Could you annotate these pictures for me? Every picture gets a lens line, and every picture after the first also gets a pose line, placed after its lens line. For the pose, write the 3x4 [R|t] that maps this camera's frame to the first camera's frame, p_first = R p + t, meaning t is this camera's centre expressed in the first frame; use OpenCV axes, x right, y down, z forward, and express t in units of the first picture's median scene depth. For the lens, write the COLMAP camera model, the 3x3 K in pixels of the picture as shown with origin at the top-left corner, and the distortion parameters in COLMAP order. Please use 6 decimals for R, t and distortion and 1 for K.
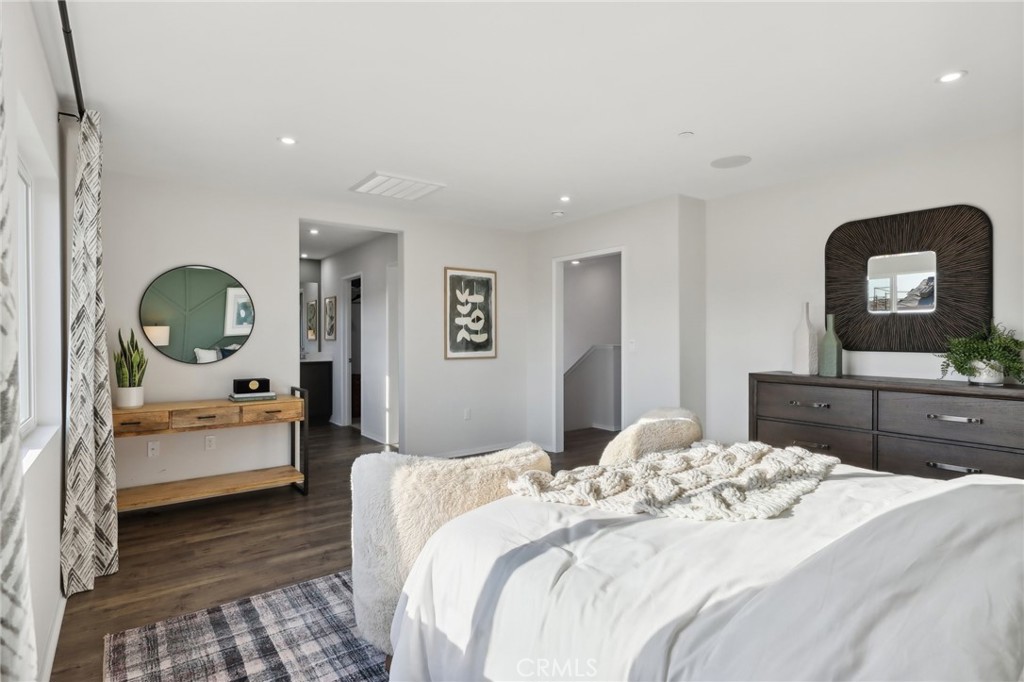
lens RADIAL K [[514.8, 0, 509.5], [0, 514.8, 337.7], [0, 0, 1]] dist [0.010908, -0.010781]
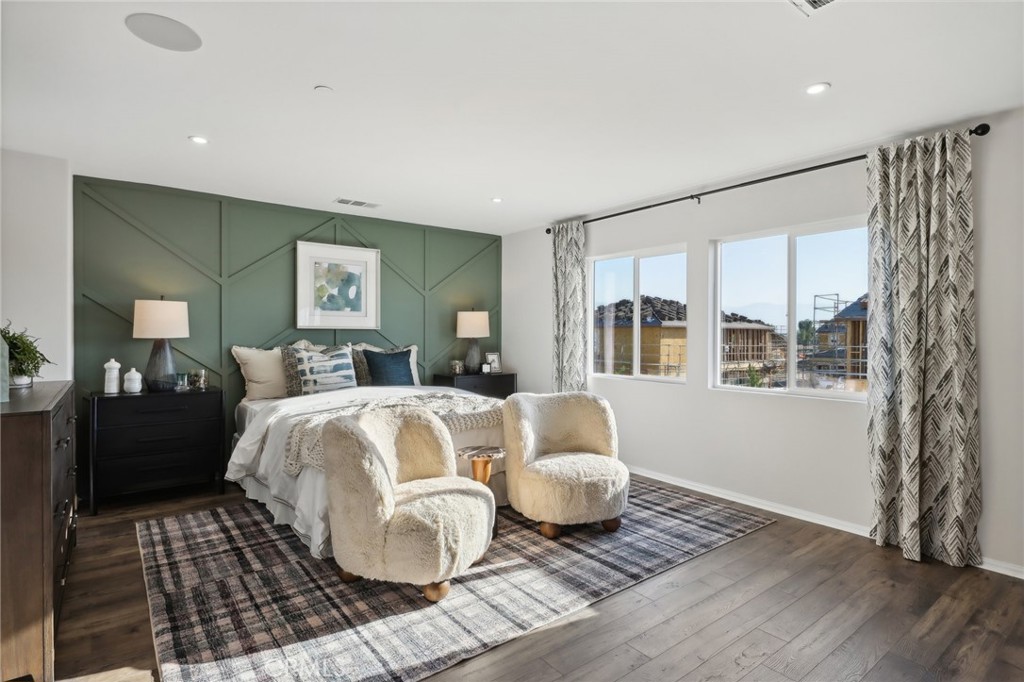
lens RADIAL K [[522.0, 0, 511.9], [0, 522.0, 339.1], [0, 0, 1]] dist [0.003472, -0.001010]
pose [[-0.999684, -0.000503, -0.025137, 0.035974], [-0.000758, 0.999948, 0.010150, -0.002269], [0.025130, 0.010166, -0.999632, 1.047530]]
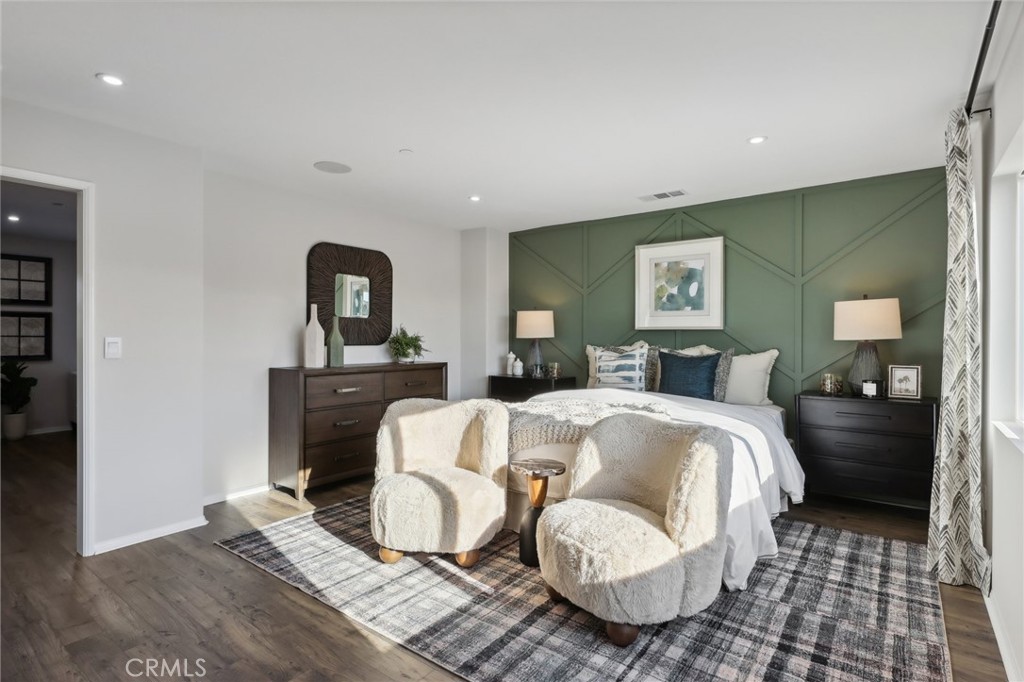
lens RADIAL K [[520.6, 0, 507.8], [0, 520.6, 336.2], [0, 0, 1]] dist [0.003338, -0.003211]
pose [[-0.279172, -0.001415, 0.960240, -0.447871], [-0.001243, 0.999999, 0.001113, -0.000181], [-0.960240, -0.000883, -0.279173, 0.626970]]
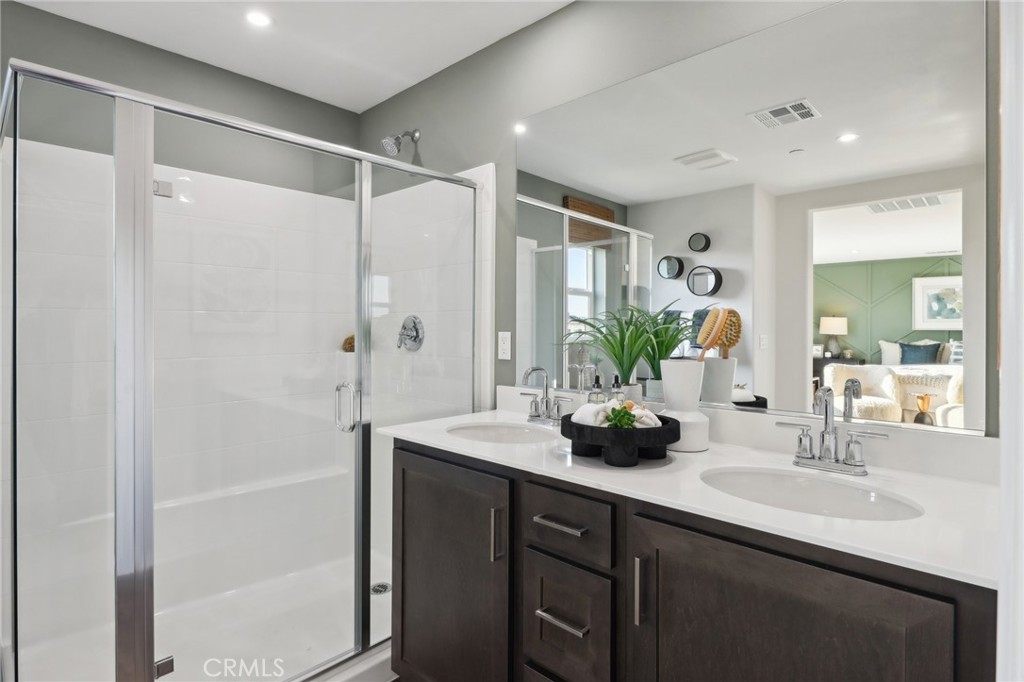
lens RADIAL K [[533.3, 0, 498.8], [0, 533.3, 329.0], [0, 0, 1]] dist [0.001876, -0.001090]
pose [[-0.169557, -0.002190, 0.985518, -0.937798], [-0.002261, 0.999996, 0.001833, -0.013568], [-0.985518, -0.001918, -0.169562, 1.587199]]
